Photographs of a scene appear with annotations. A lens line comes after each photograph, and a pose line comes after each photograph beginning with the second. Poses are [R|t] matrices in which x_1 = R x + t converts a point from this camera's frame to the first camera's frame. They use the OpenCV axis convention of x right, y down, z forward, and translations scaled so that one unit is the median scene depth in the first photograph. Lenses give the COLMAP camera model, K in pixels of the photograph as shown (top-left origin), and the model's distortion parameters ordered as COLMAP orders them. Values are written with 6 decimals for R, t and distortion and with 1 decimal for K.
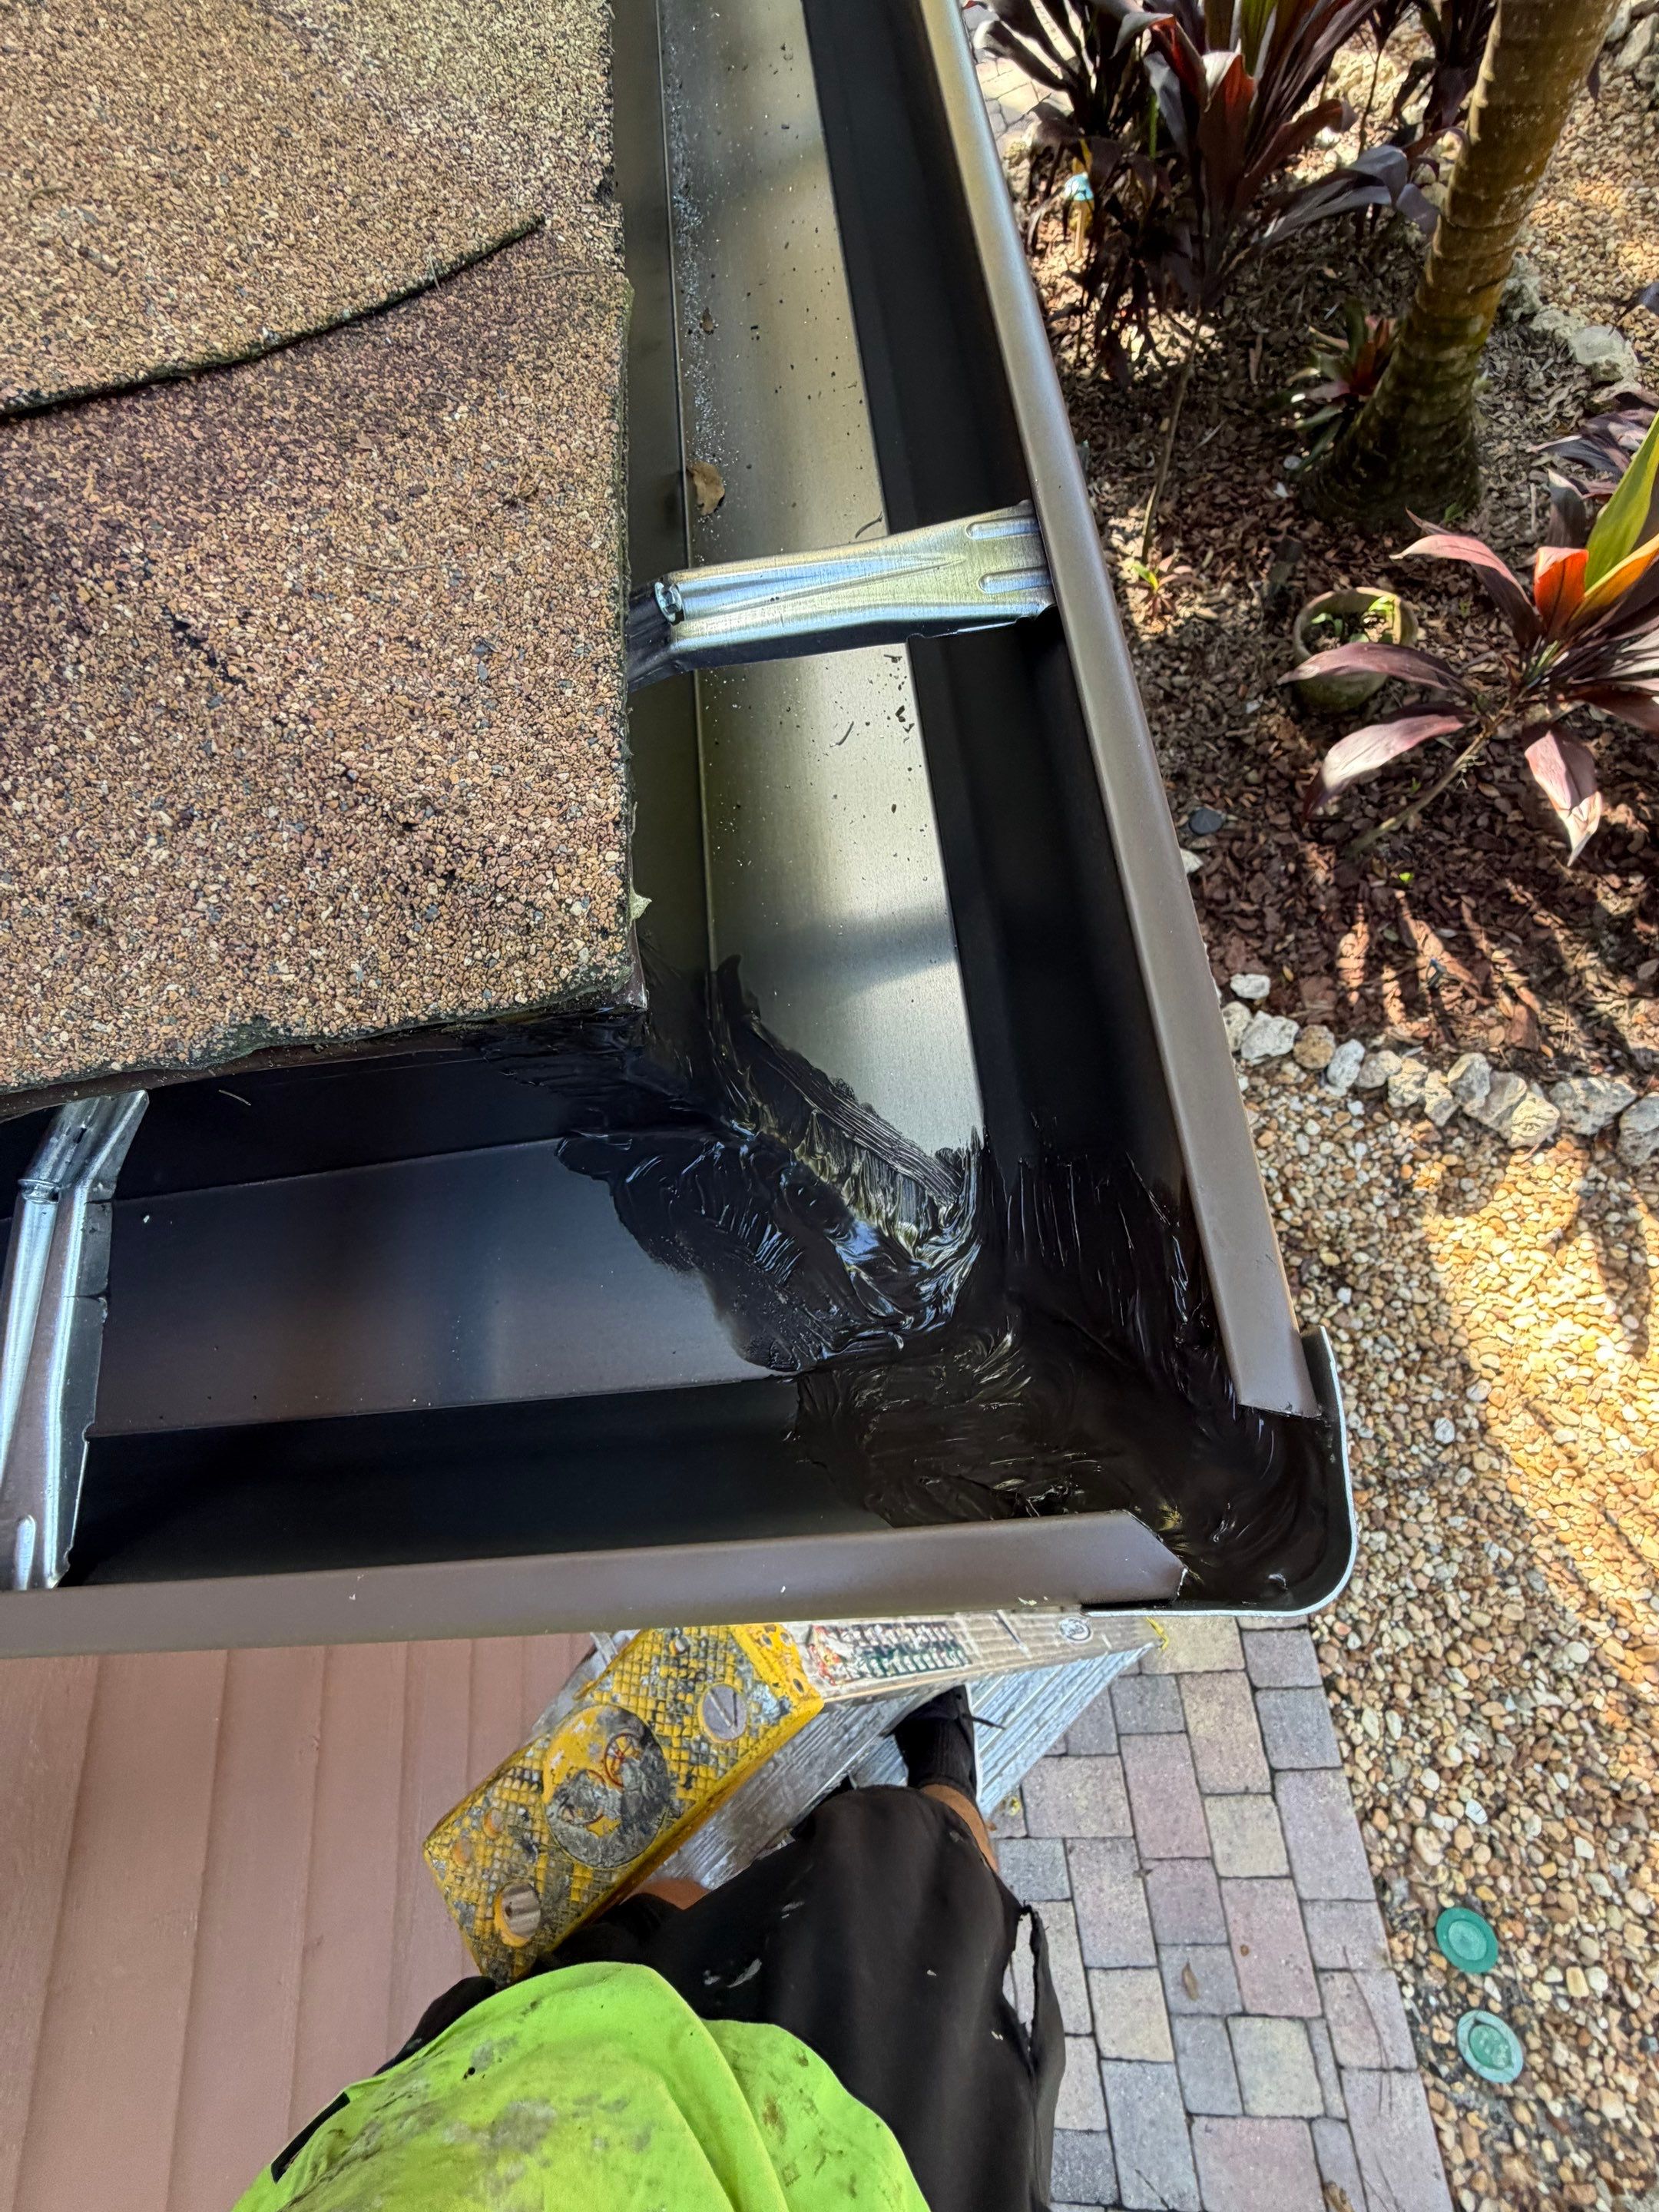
lens RADIAL K [[882.7, 0, 827.5], [0, 882.7, 1105.6], [0, 0, 1]] dist [0.000016, 0.000051]
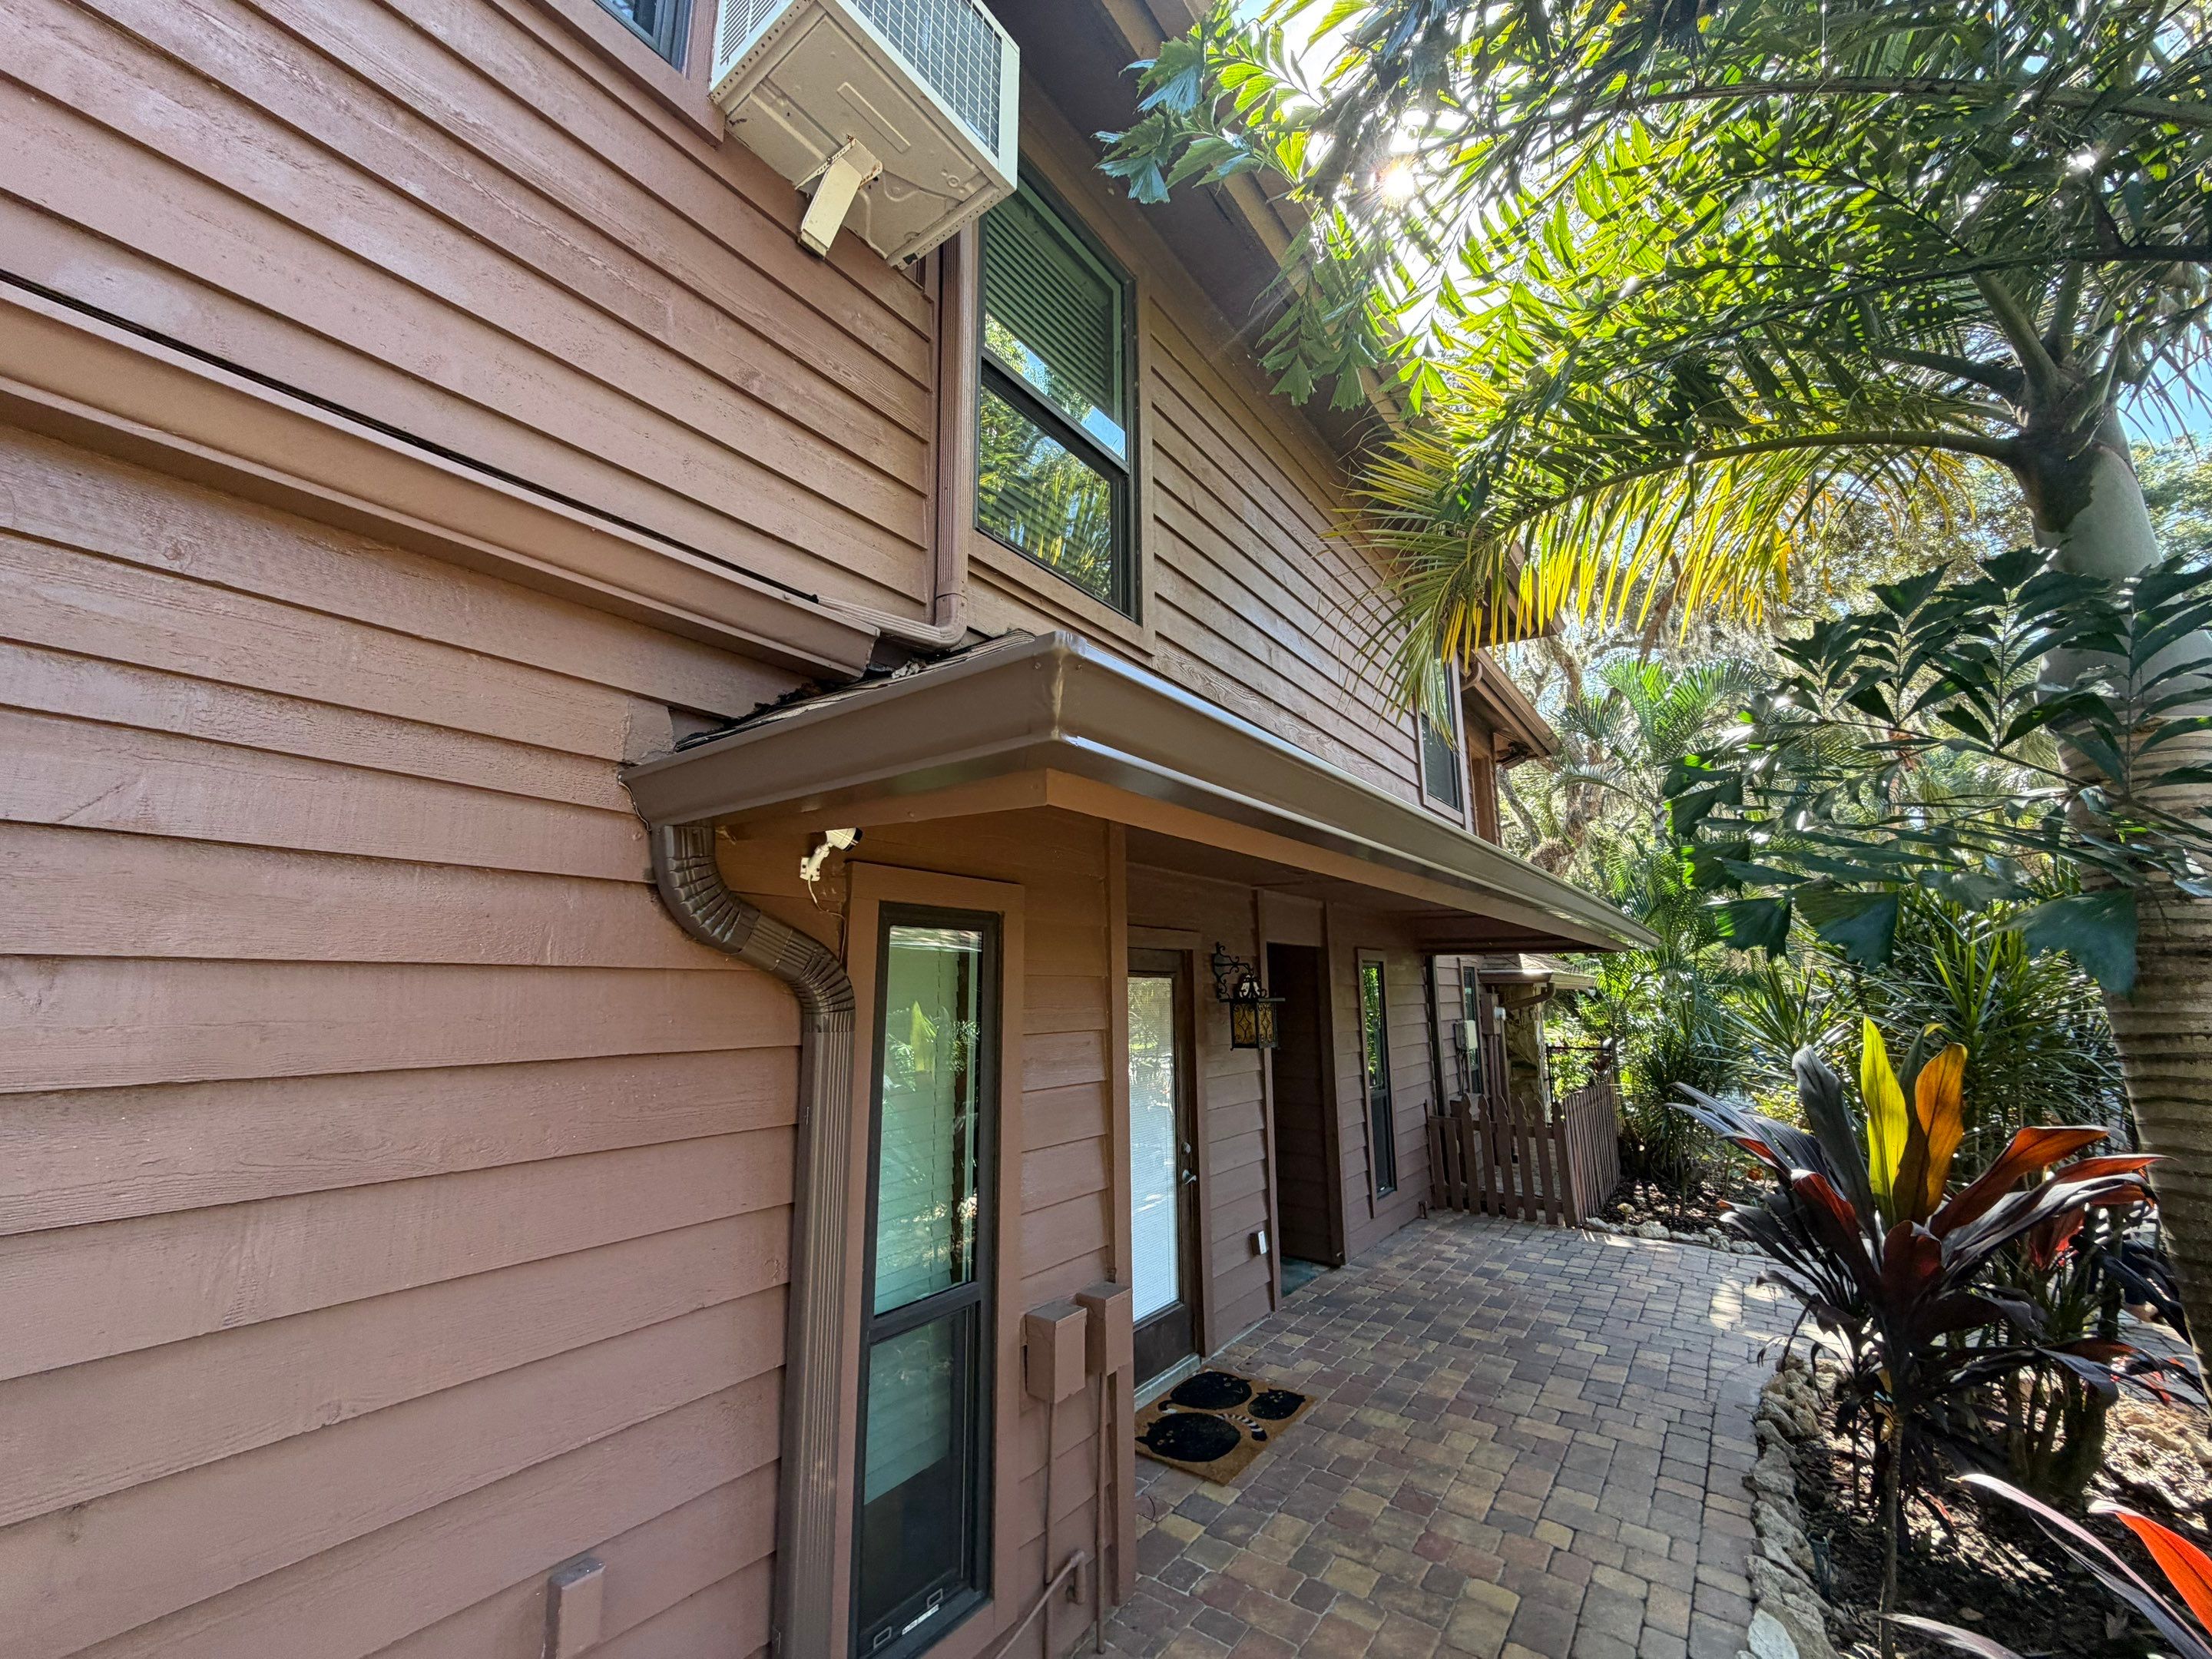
lens RADIAL K [[882.7, 0, 1101.2], [0, 882.7, 835.4], [0, 0, 1]] dist [0.000016, 0.000051]
pose [[0.715281, 0.129070, -0.686814, 0.545670], [-0.697499, 0.192639, -0.690207, 0.510228], [0.043222, 0.972744, 0.227817, 0.079877]]
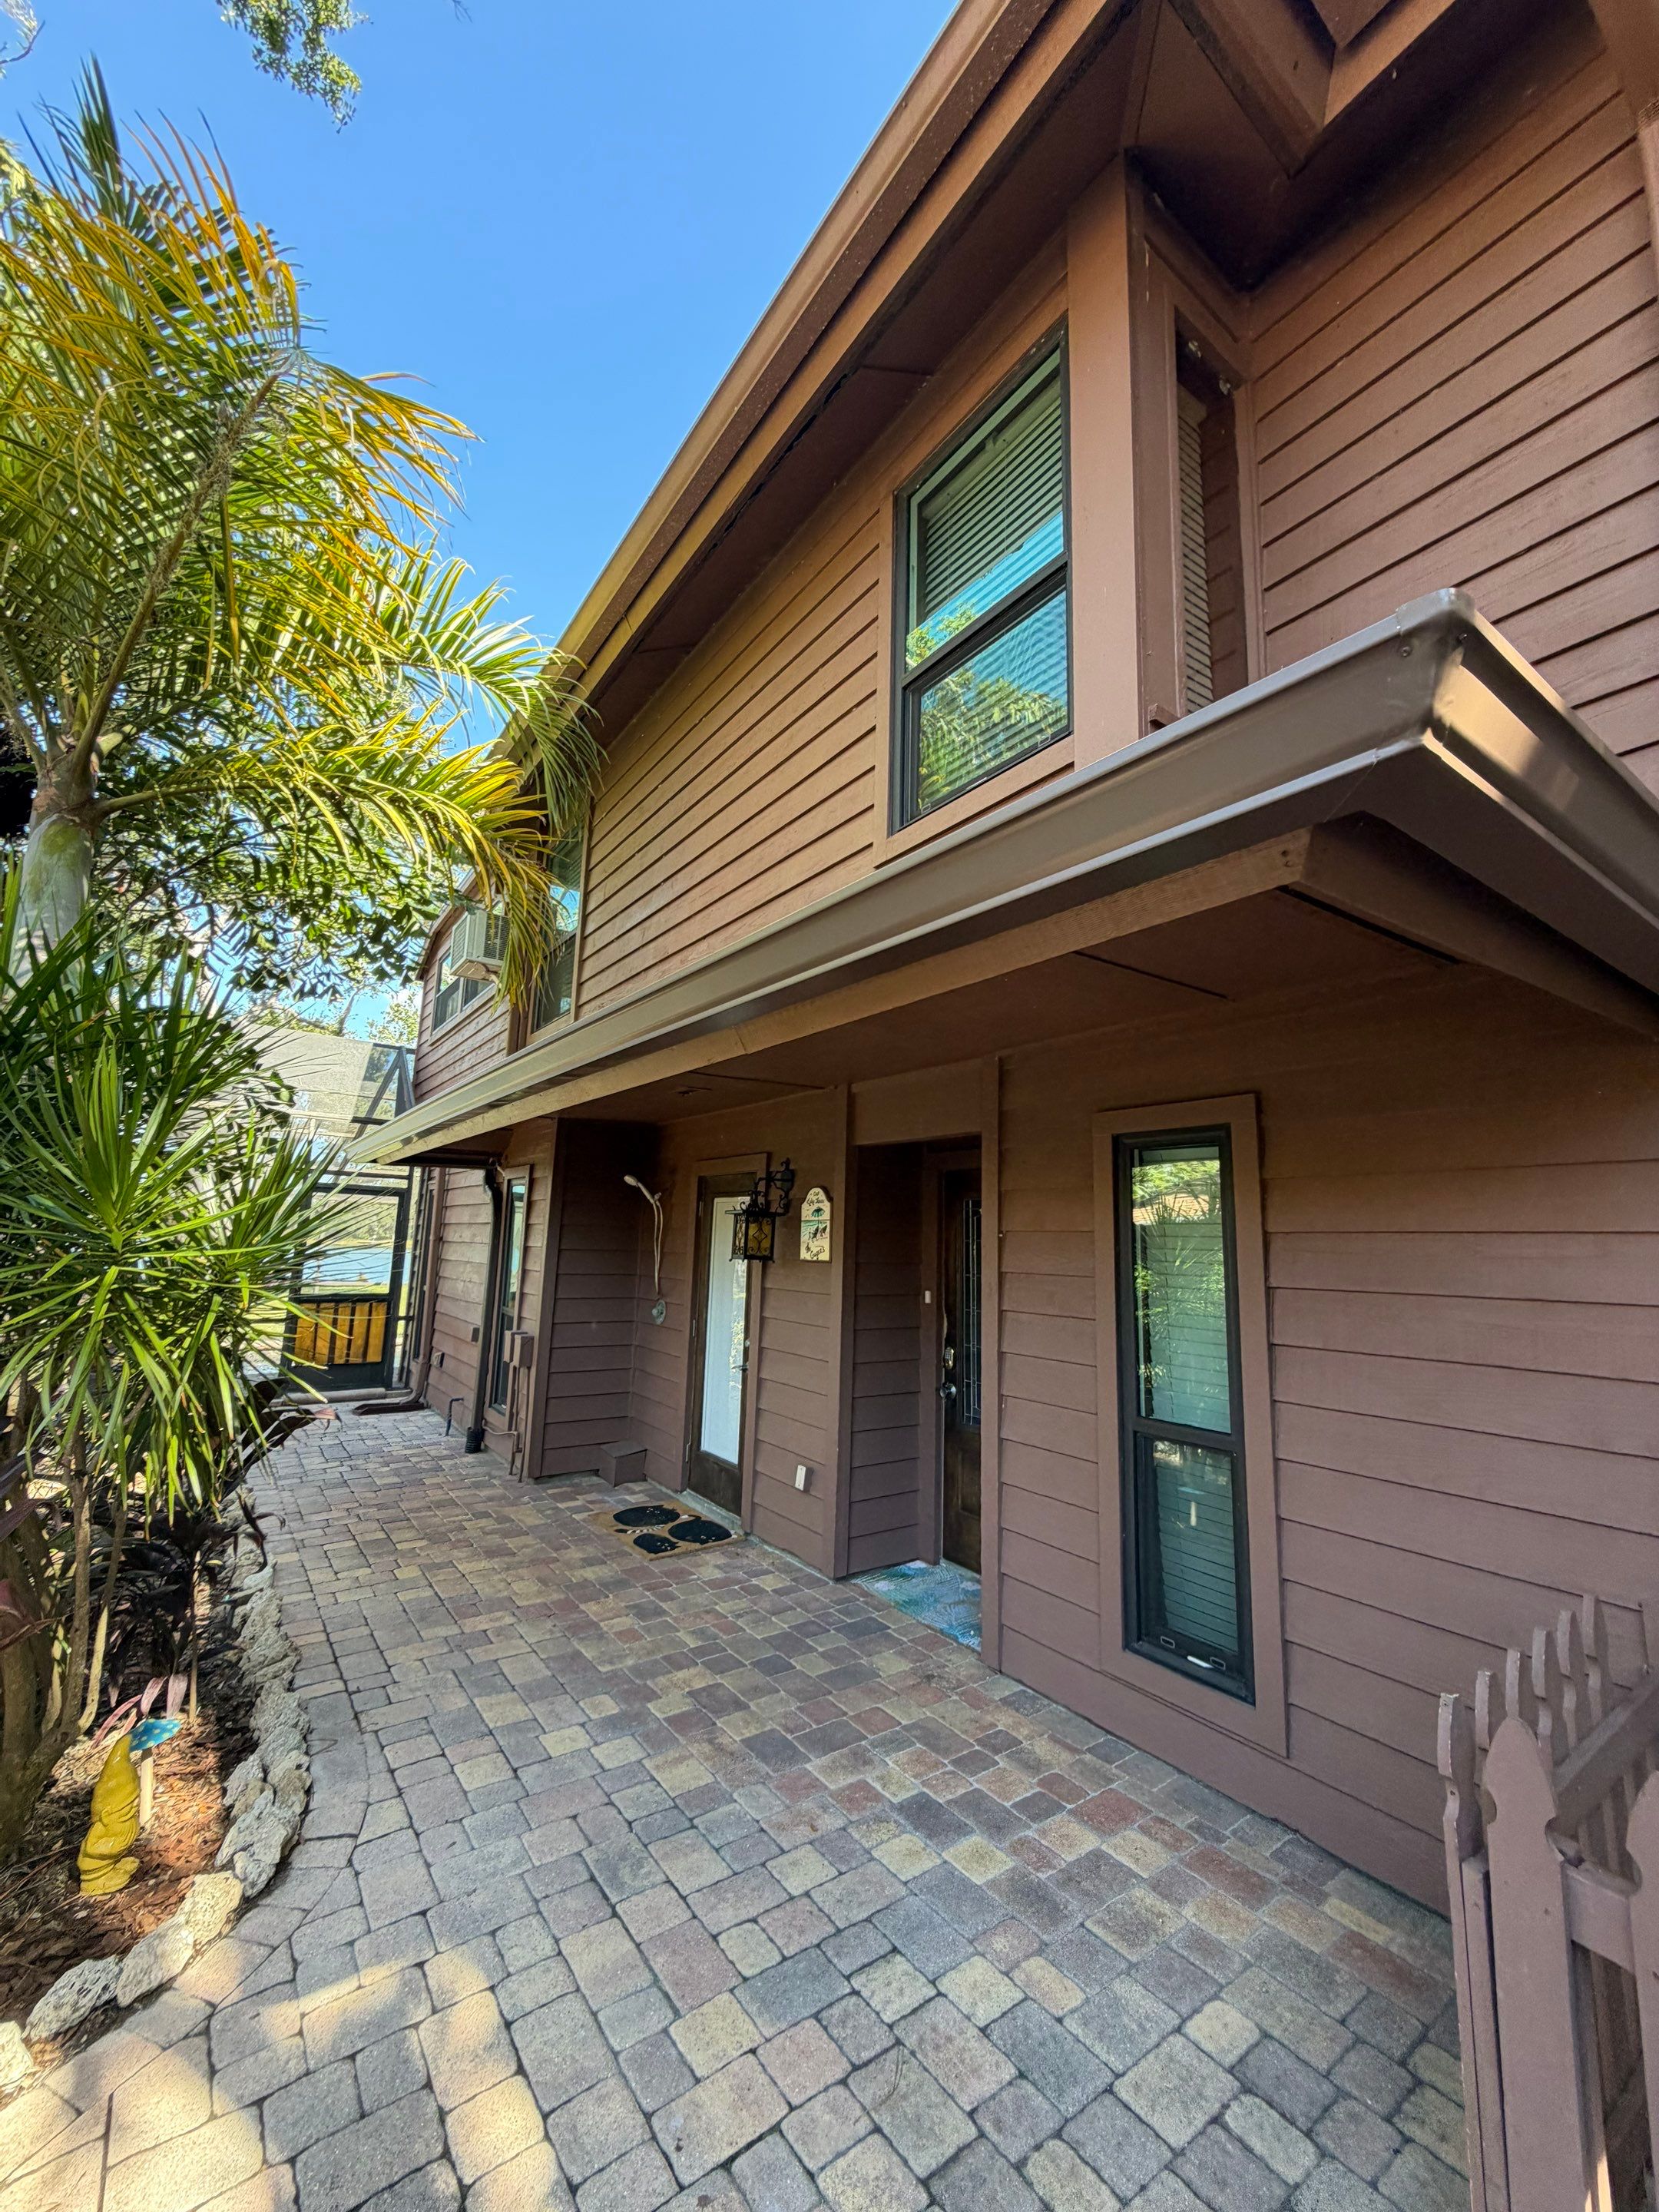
lens RADIAL K [[882.7, 0, 828.4], [0, 882.7, 1106.2], [0, 0, 1]] dist [0.000016, 0.000051]
pose [[-0.849227, 0.143276, -0.508218, 0.212842], [-0.411879, 0.422520, 0.807362, -4.385130], [0.330408, 0.894958, -0.299802, 1.941661]]
